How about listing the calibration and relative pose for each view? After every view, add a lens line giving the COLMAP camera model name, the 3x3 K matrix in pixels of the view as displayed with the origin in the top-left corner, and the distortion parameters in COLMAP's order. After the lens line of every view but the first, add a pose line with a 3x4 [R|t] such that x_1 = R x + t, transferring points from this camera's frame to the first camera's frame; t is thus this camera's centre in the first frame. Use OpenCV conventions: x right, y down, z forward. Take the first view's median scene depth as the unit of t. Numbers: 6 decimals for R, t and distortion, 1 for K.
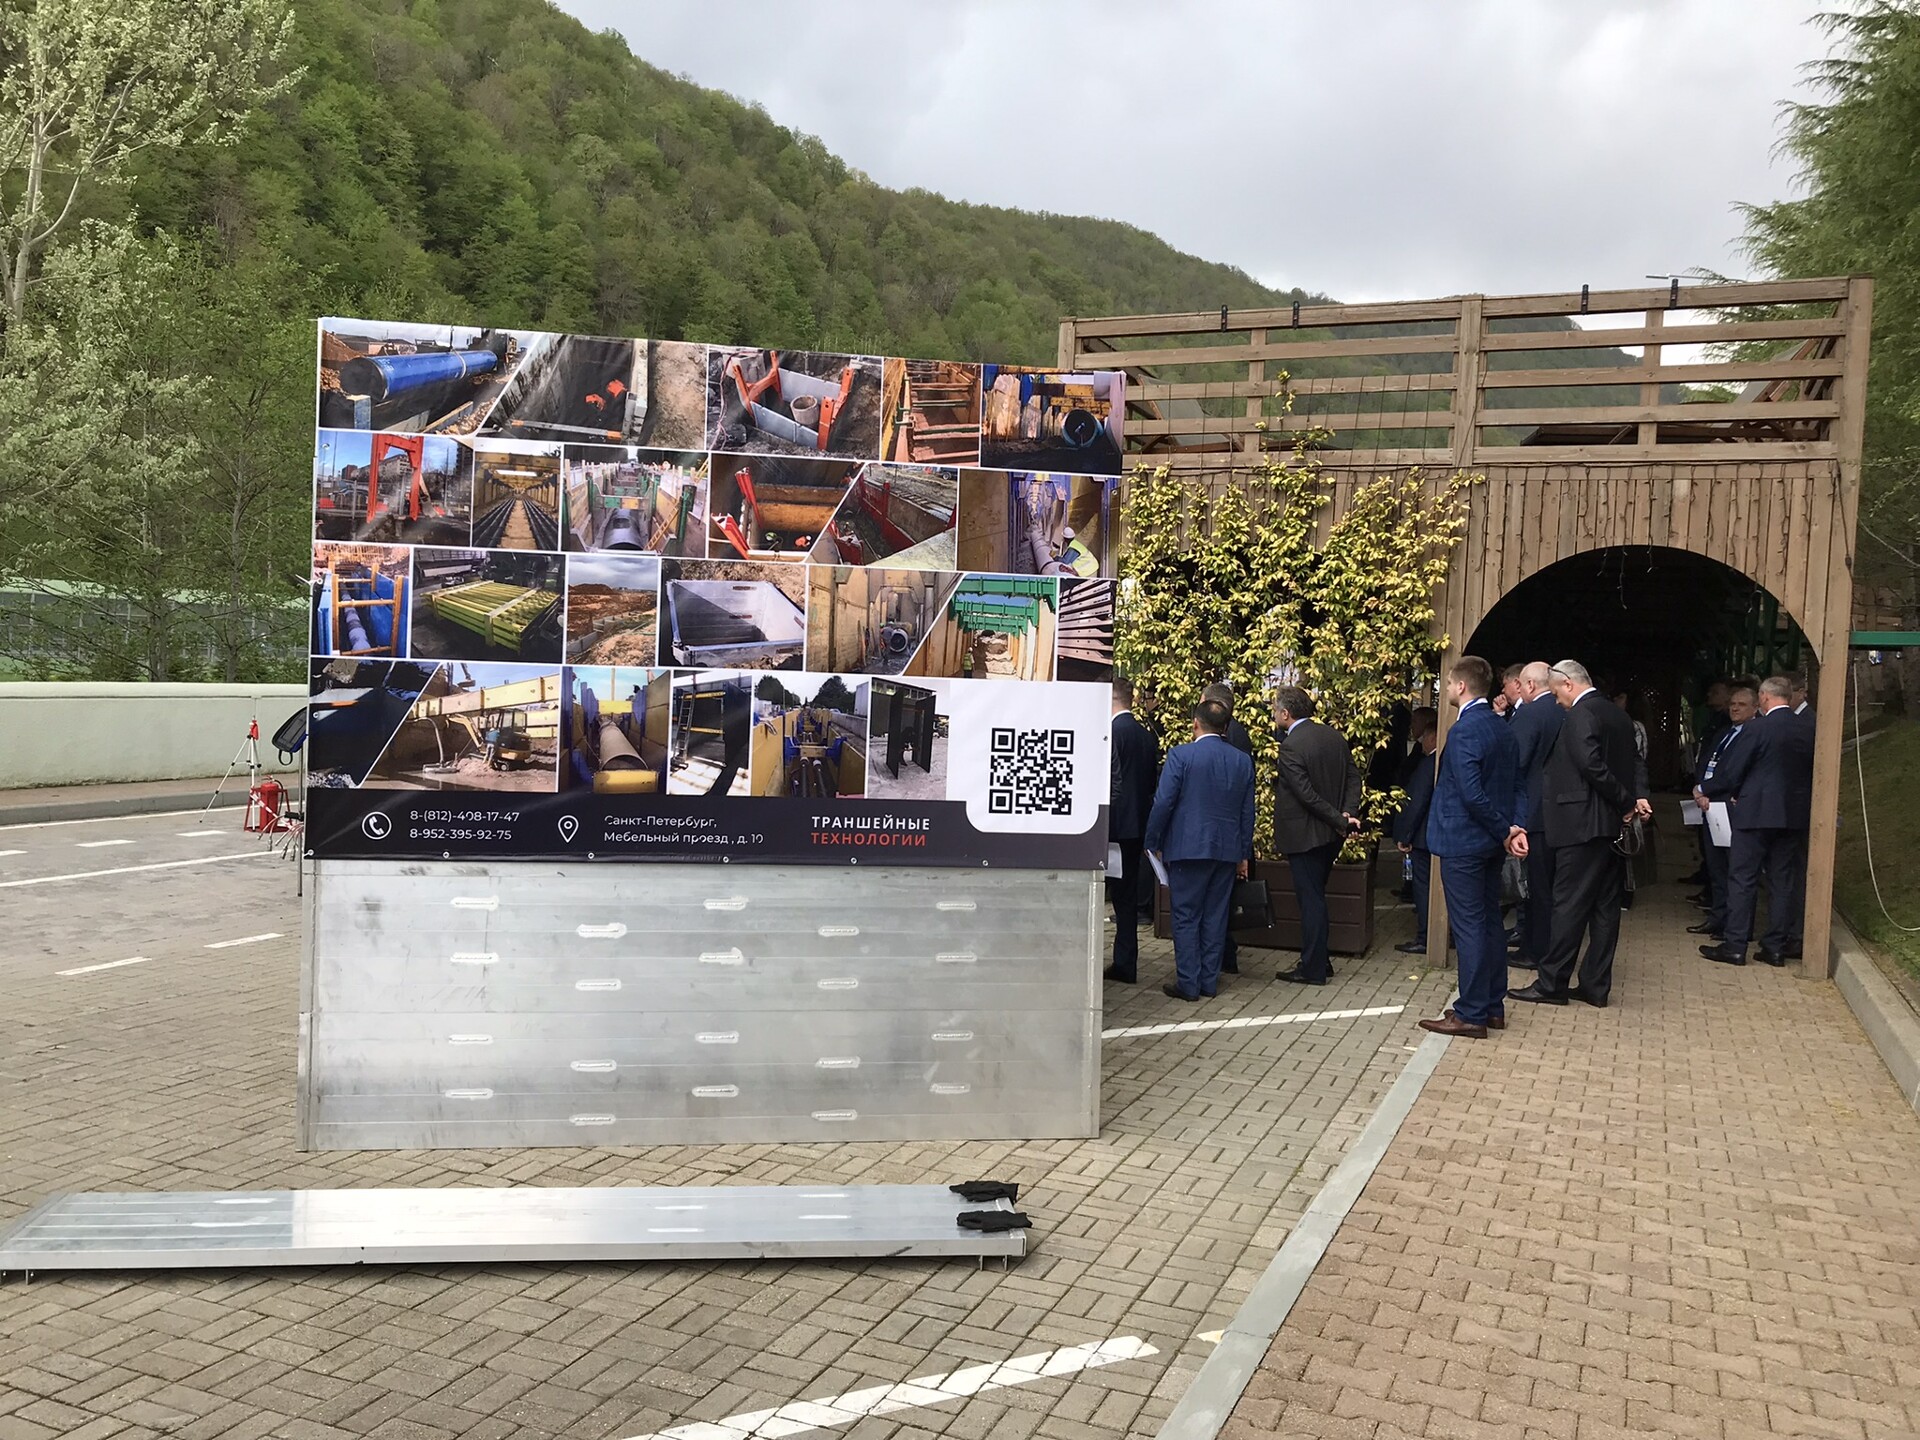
lens RADIAL K [[1587.5, 0, 962.3], [0, 1587.5, 697.2], [0, 0, 1]] dist [0.027593, -0.007732]
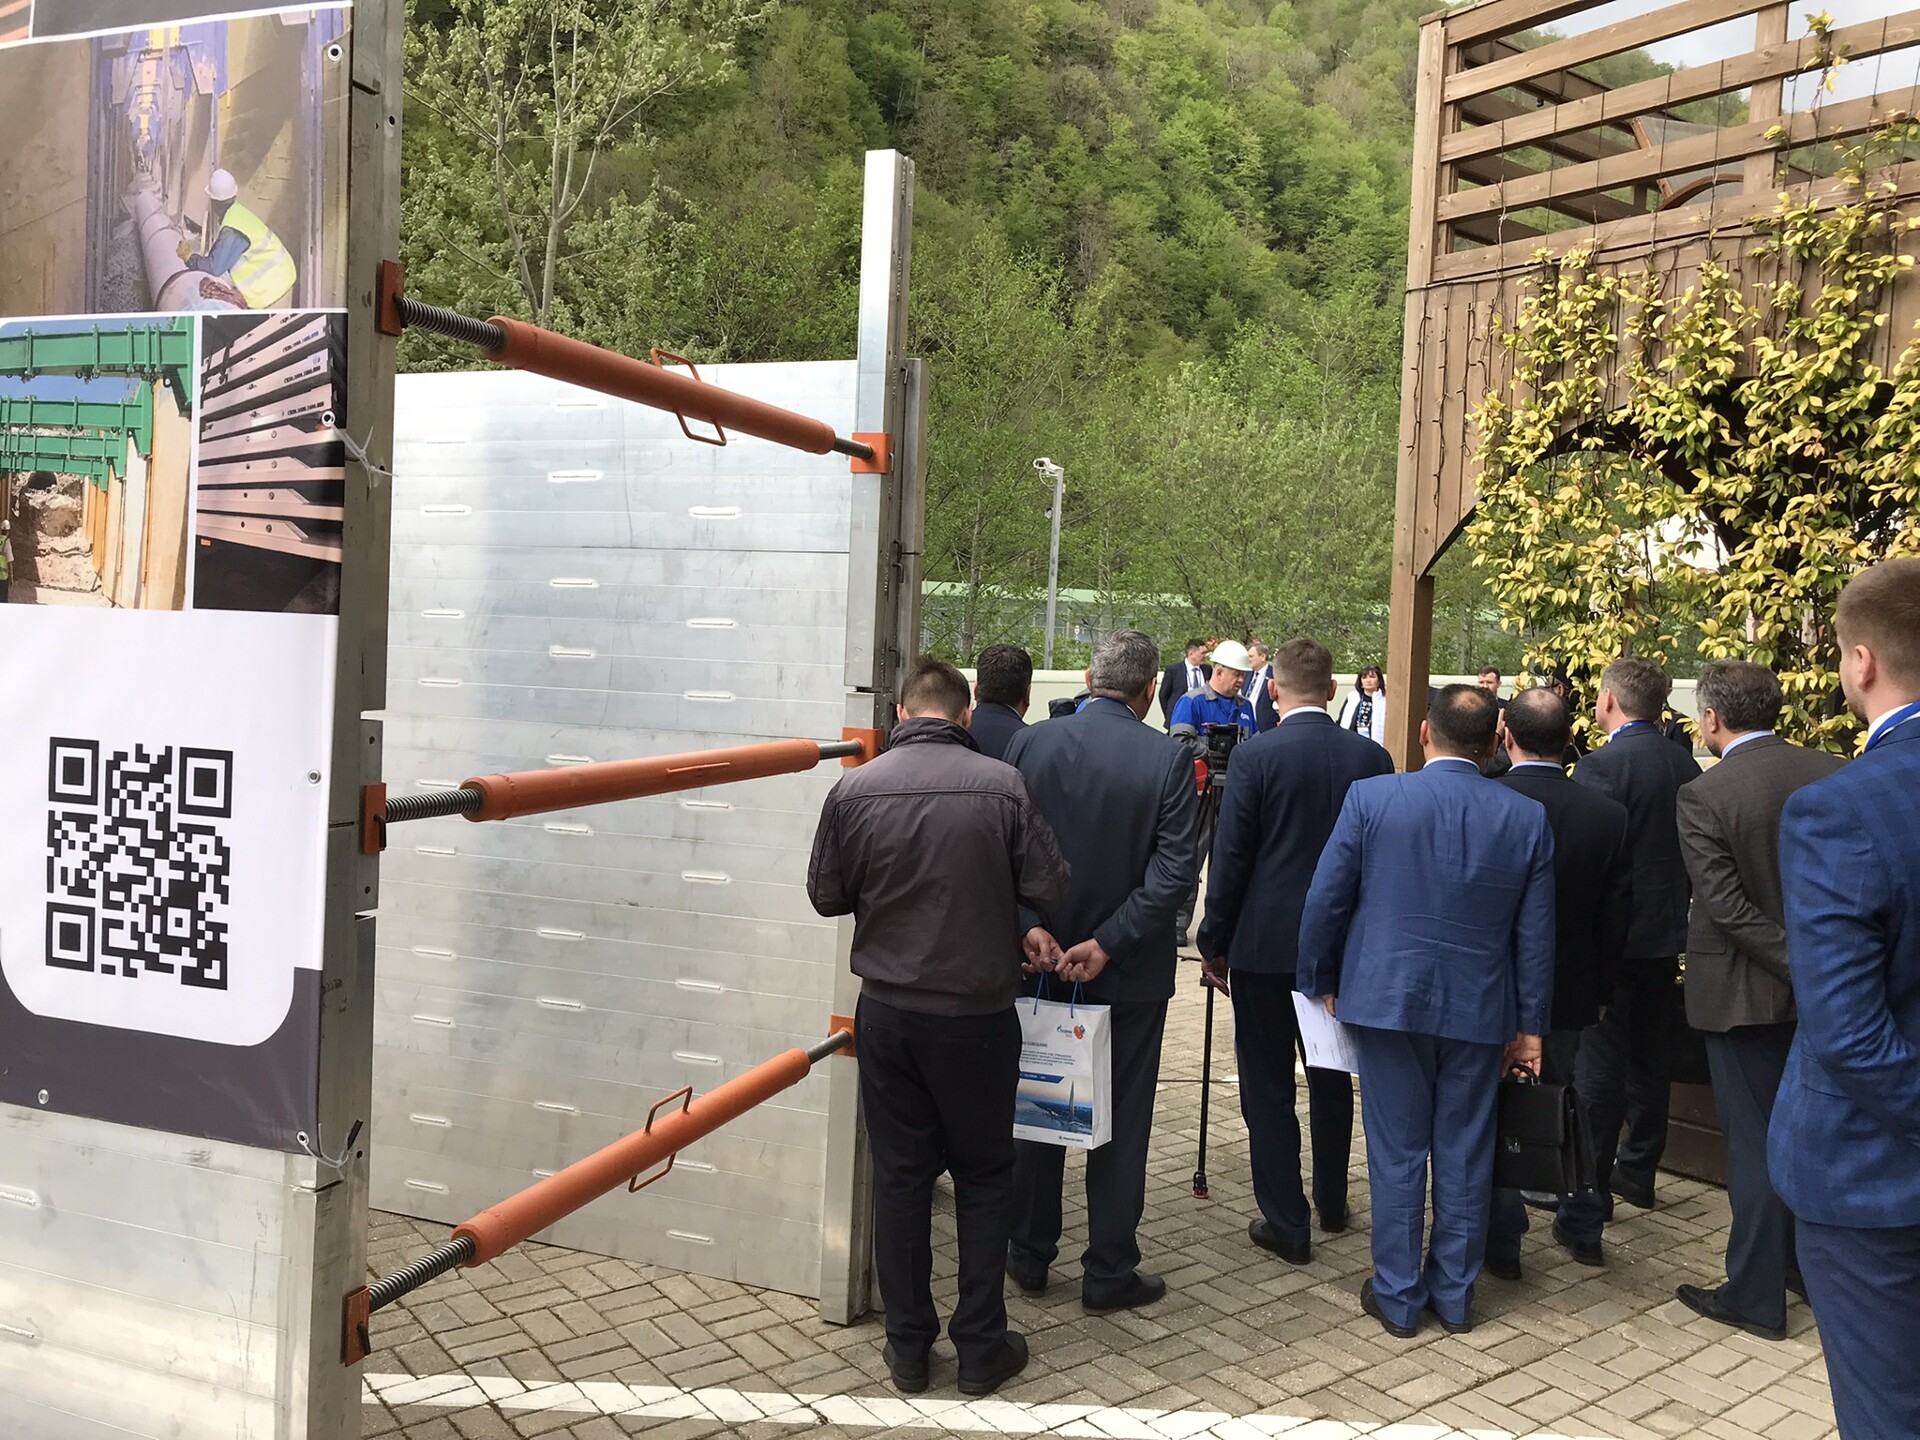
lens RADIAL K [[1587.5, 0, 962.3], [0, 1587.5, 697.2], [0, 0, 1]] dist [0.027593, -0.007732]
pose [[0.865810, 0.016631, -0.500097, 0.221839], [-0.013714, 0.999861, 0.009508, 0.002098], [0.500185, -0.001374, 0.865917, 0.446312]]
